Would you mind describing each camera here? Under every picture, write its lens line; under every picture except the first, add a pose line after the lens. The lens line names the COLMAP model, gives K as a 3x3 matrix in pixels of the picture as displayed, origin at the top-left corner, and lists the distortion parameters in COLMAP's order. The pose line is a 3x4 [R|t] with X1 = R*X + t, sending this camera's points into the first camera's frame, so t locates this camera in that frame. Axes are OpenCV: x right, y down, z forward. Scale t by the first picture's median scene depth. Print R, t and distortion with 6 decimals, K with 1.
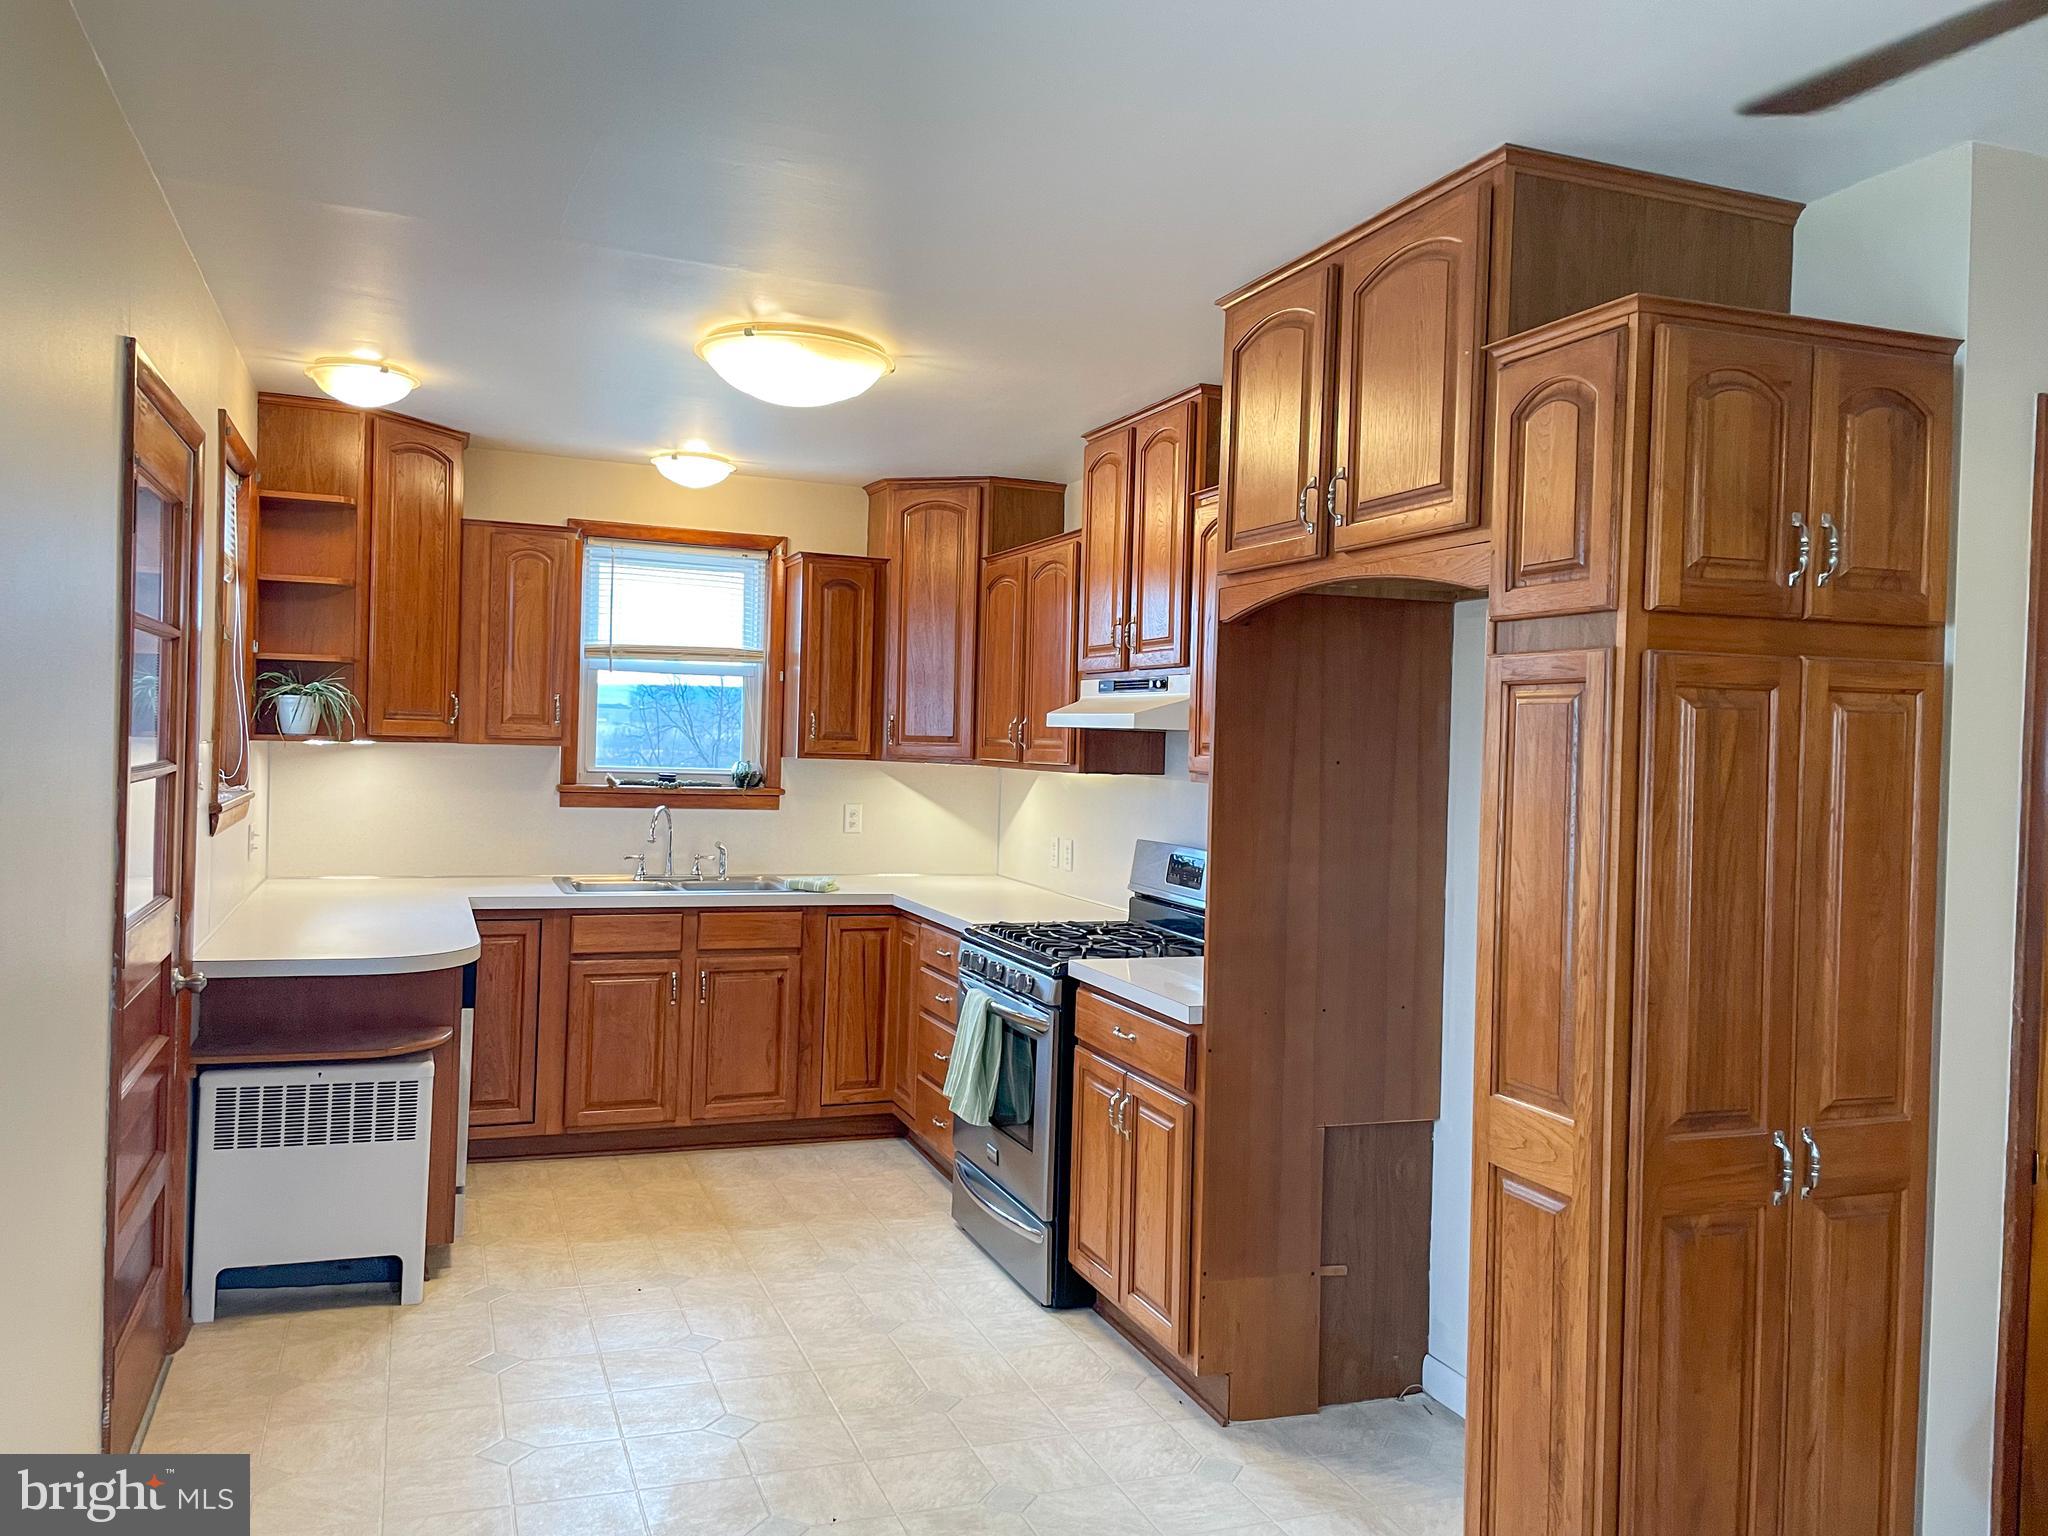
lens RADIAL K [[1590.2, 0, 1024.0], [0, 1590.2, 768.0], [0, 0, 1]] dist [0.118168, -0.221265]
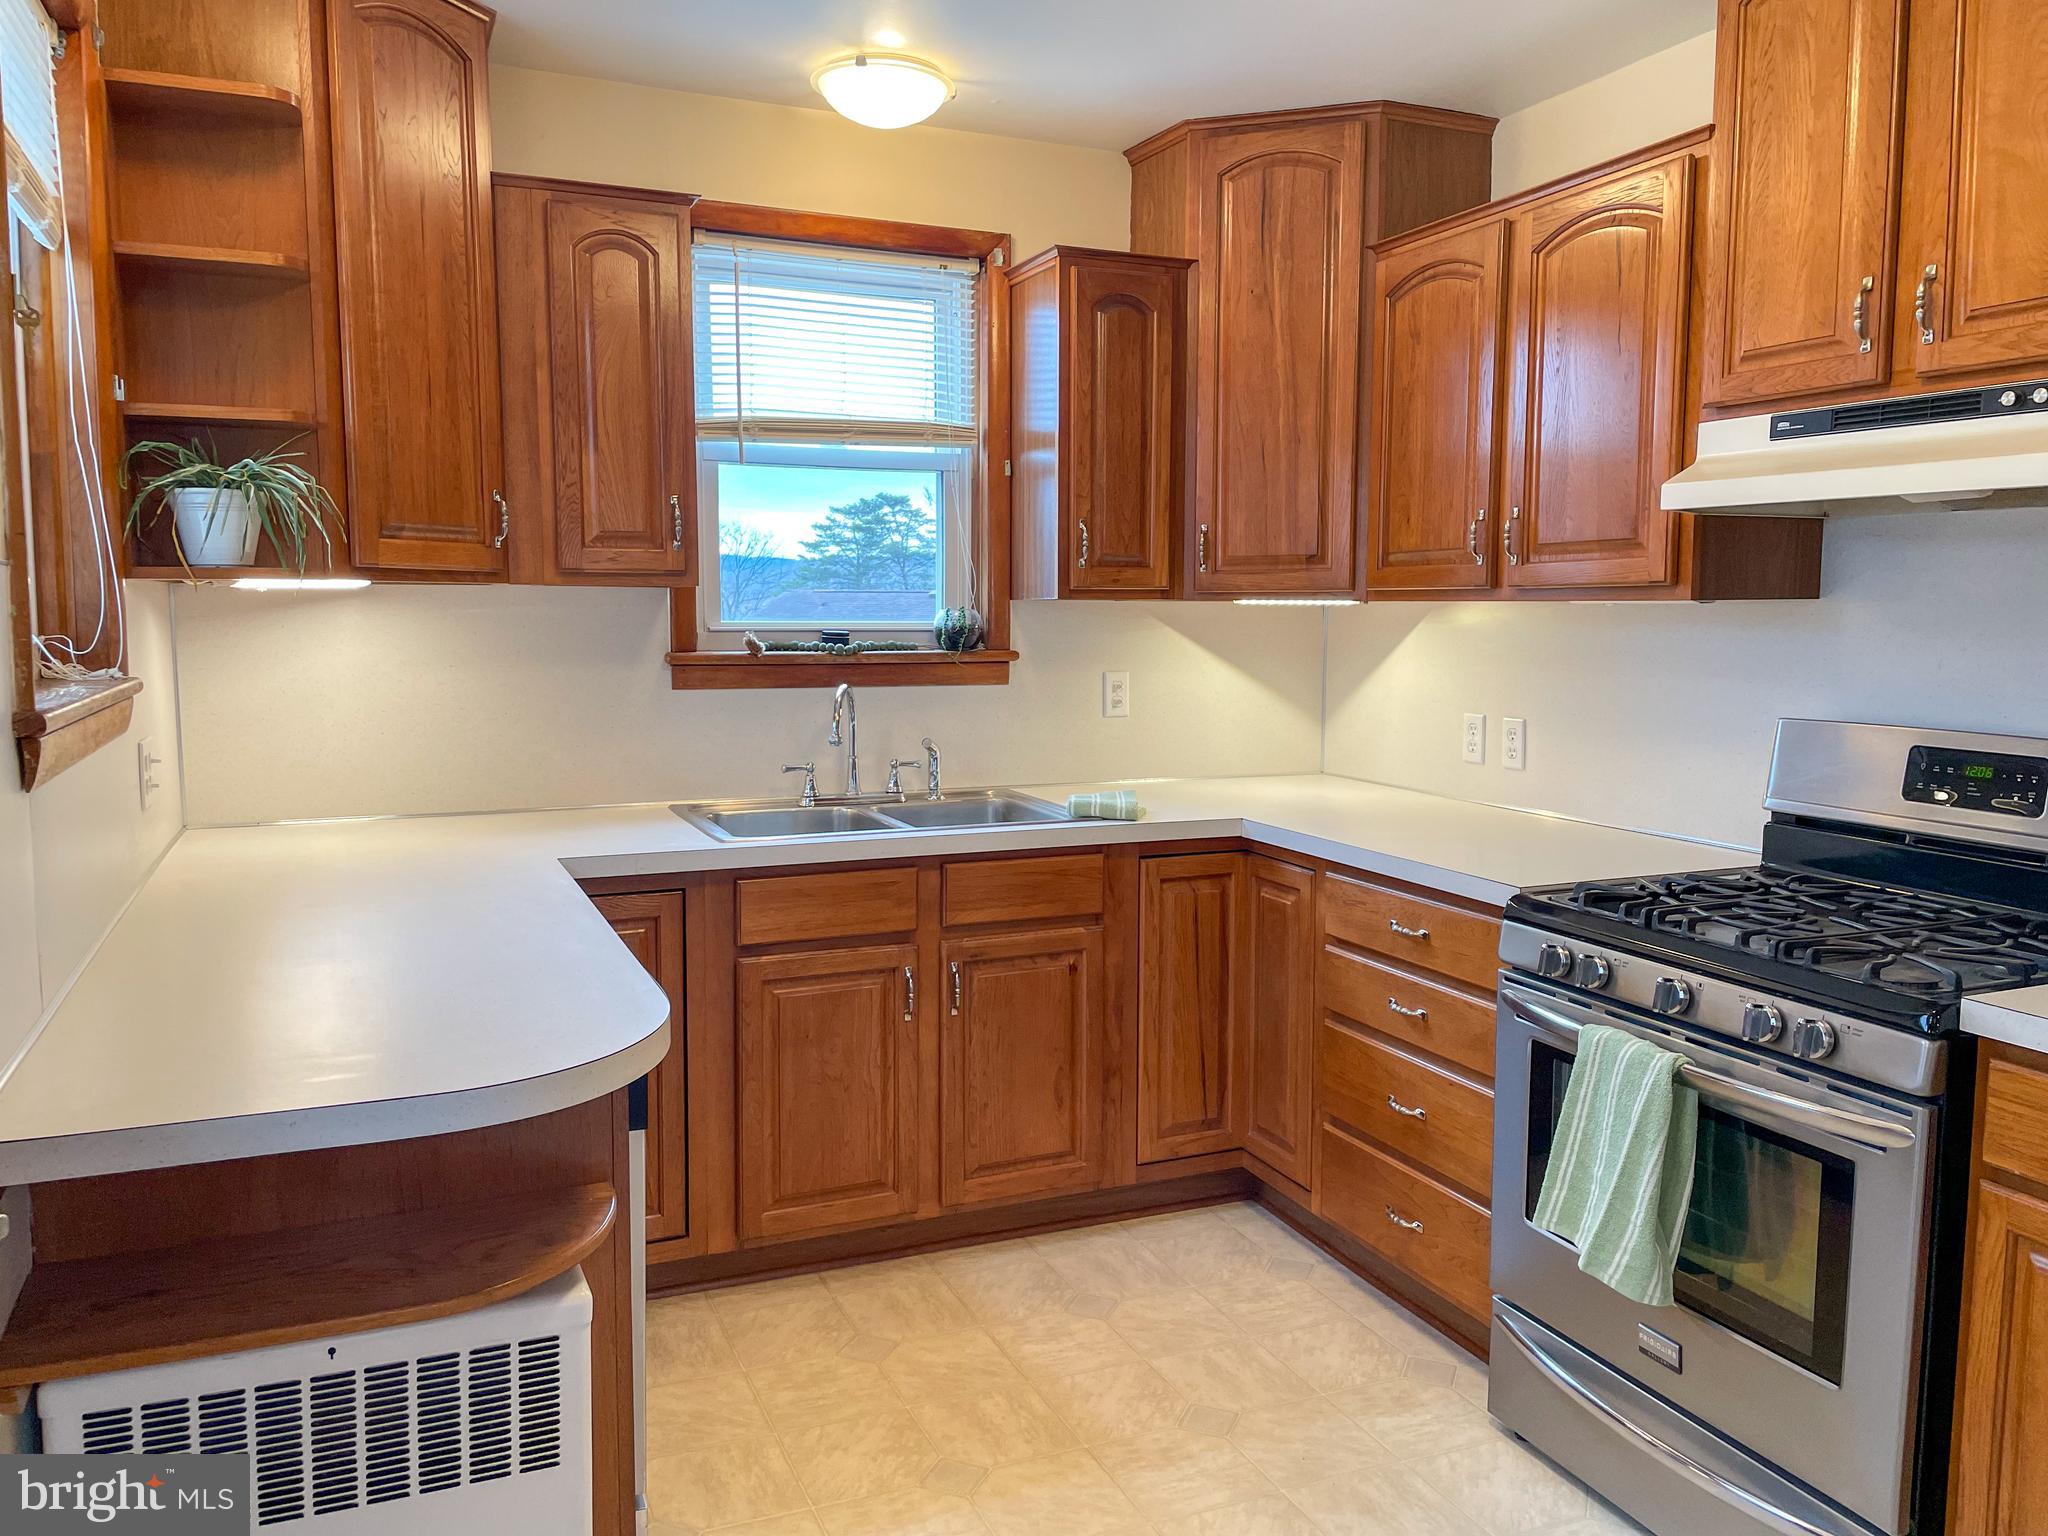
lens RADIAL K [[1536.9, 0, 1024.0], [0, 1536.9, 768.0], [0, 0, 1]] dist [0.098357, -0.140617]
pose [[0.998437, -0.033376, 0.044827, -0.196706], [0.029215, 0.995471, 0.090468, 0.005137], [-0.047643, -0.089017, 0.994890, 0.438437]]
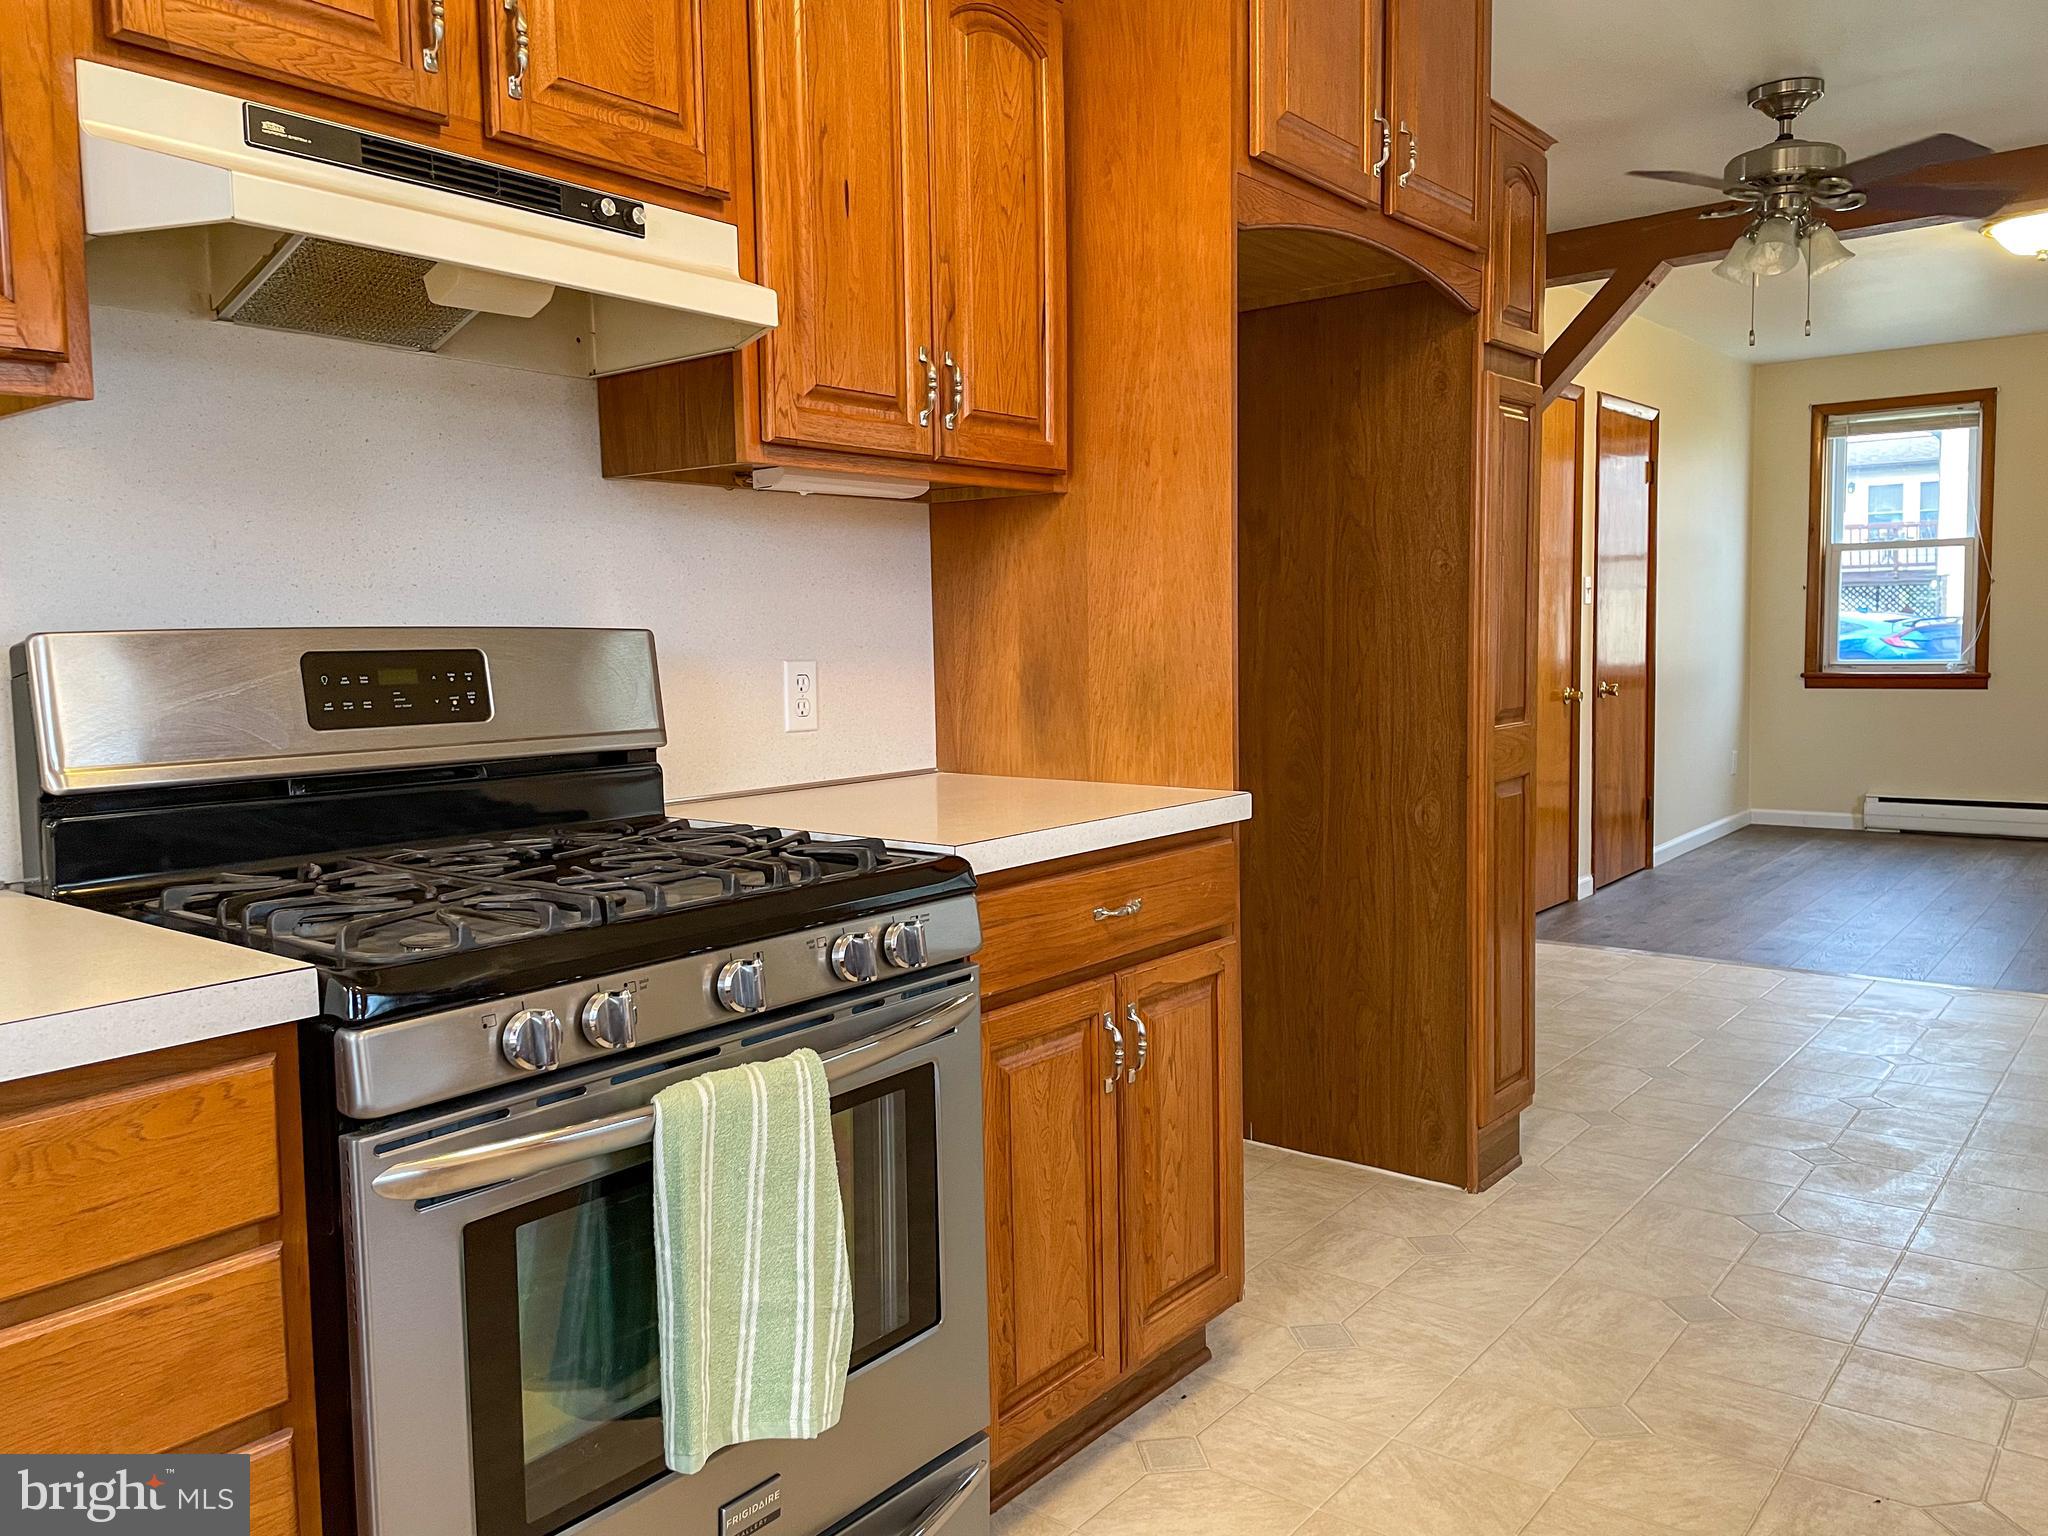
lens RADIAL K [[1575.8, 0, 1025.6], [0, 1575.8, 741.4], [0, 0, 1]] dist [0.029192, -0.004839]
pose [[-0.522325, -0.082055, 0.848789, -0.266989], [0.018525, 0.994033, 0.107496, 0.032283], [-0.852545, 0.071872, -0.517689, 0.904331]]
